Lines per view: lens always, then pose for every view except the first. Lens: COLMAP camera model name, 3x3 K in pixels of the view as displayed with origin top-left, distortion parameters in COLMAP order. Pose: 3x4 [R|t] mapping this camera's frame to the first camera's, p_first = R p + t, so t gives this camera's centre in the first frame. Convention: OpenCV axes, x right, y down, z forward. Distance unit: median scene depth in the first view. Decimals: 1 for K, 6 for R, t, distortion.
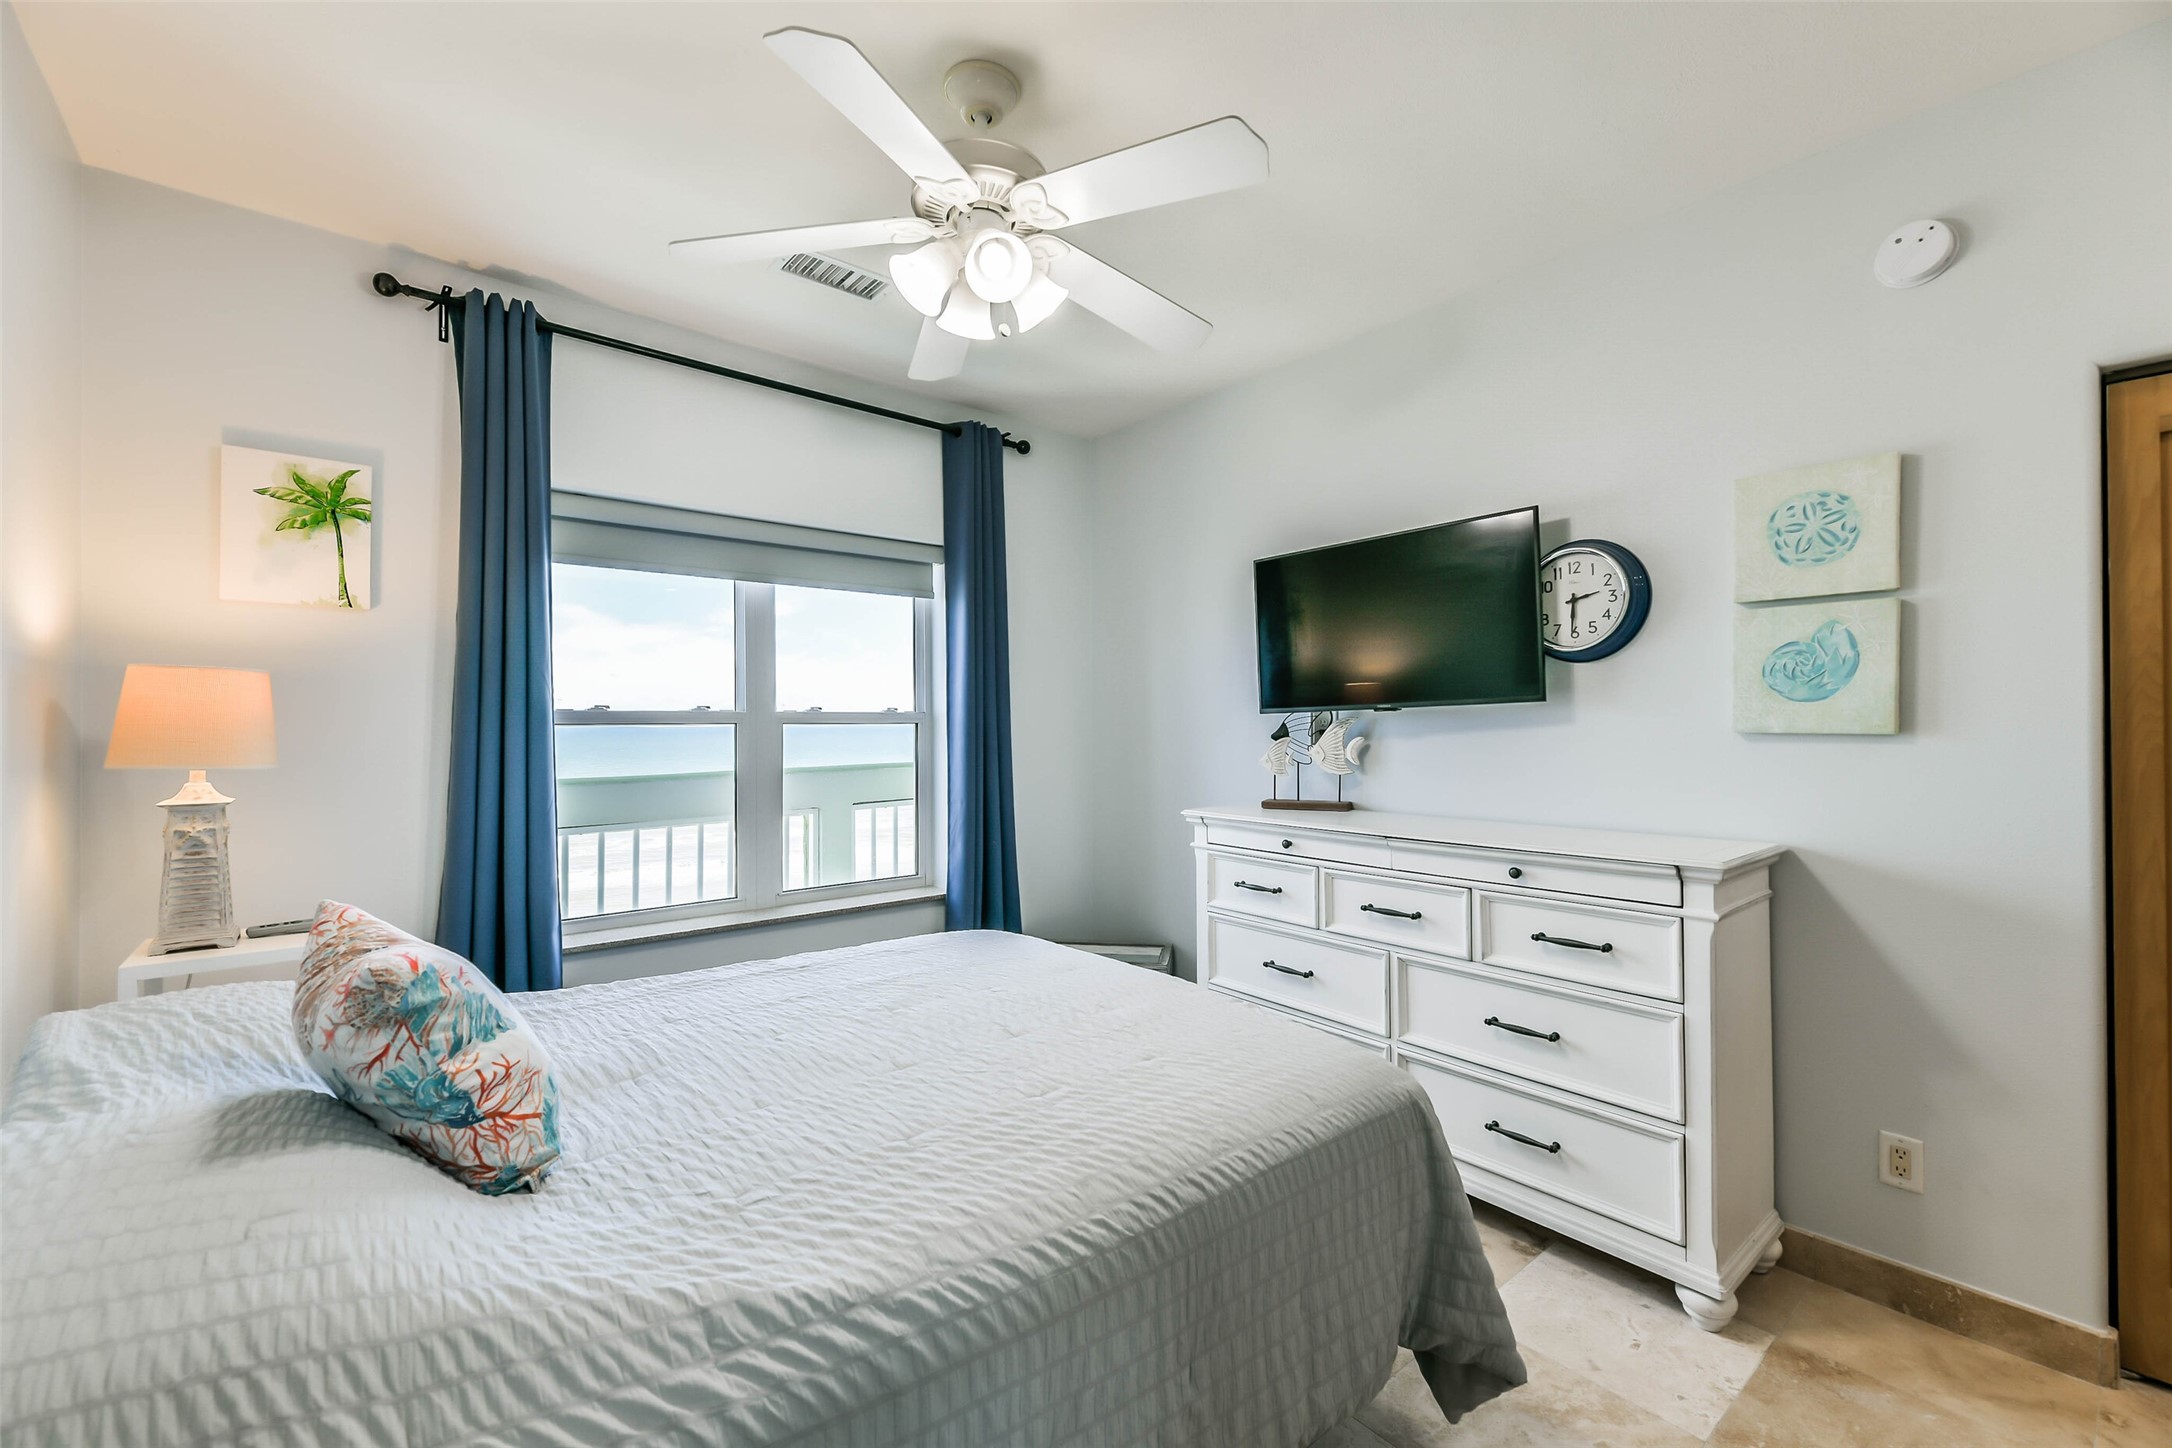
lens RADIAL K [[914.6, 0, 1088.2], [0, 914.6, 729.9], [0, 0, 1]] dist [0.030296, -0.012244]
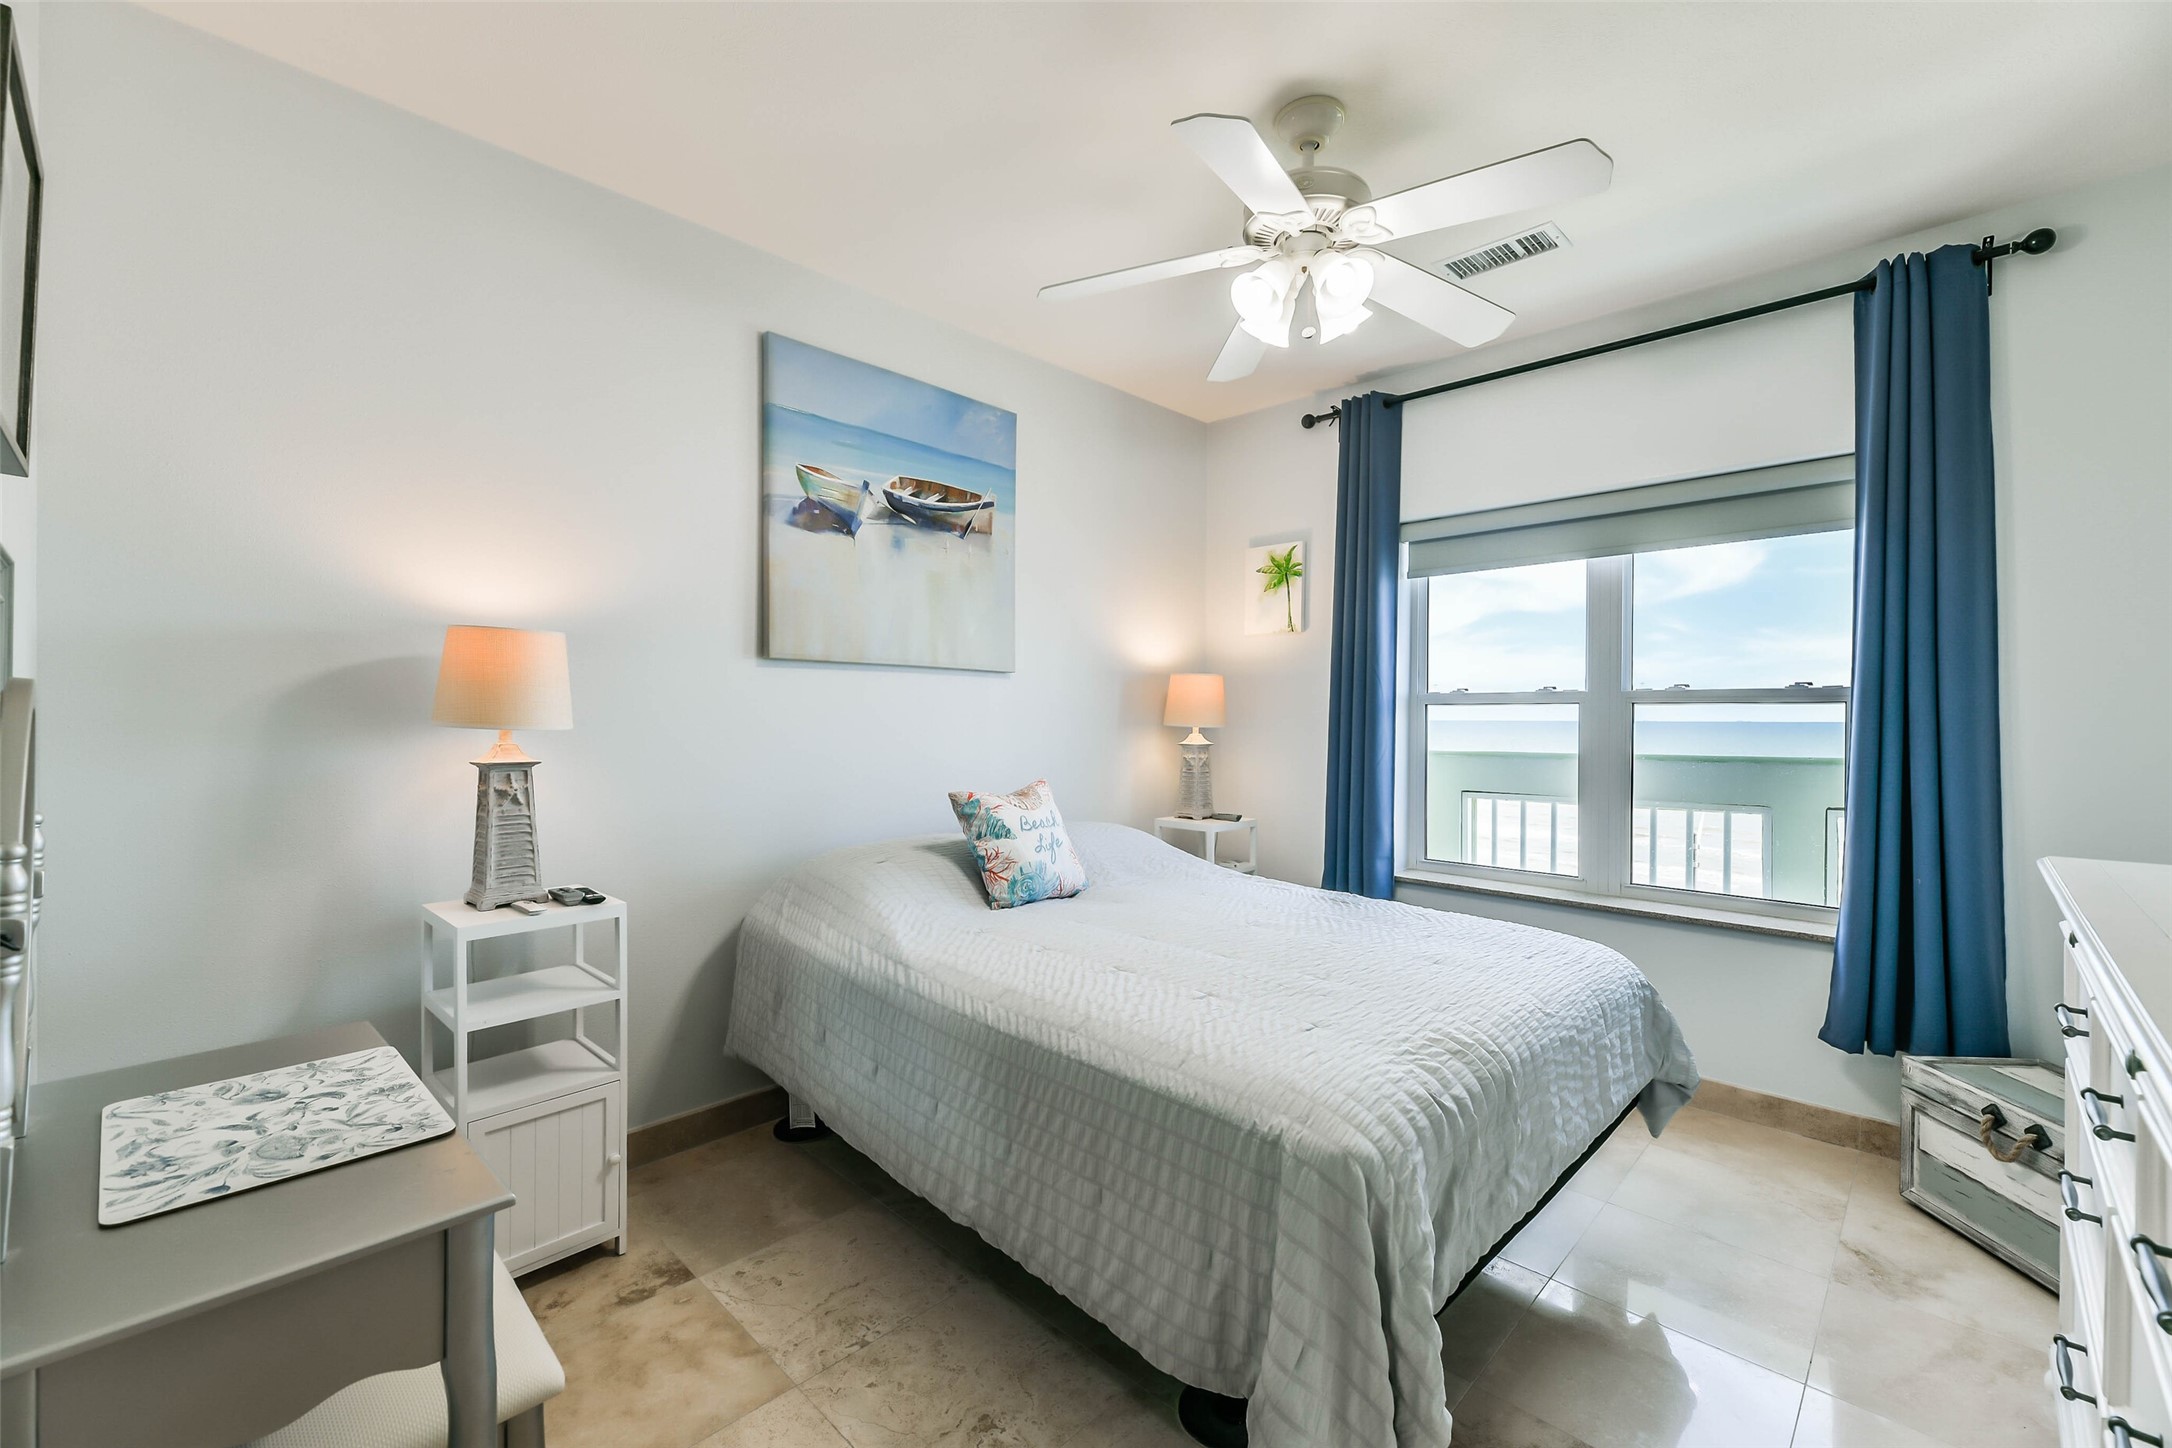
lens RADIAL K [[914.6, 0, 1088.2], [0, 914.6, 729.9], [0, 0, 1]] dist [0.030296, -0.012244]
pose [[0.091247, 0.015049, -0.995715, 0.751447], [-0.014221, 0.999804, 0.013808, 0.021091], [0.995727, 0.012900, 0.091443, 0.499549]]
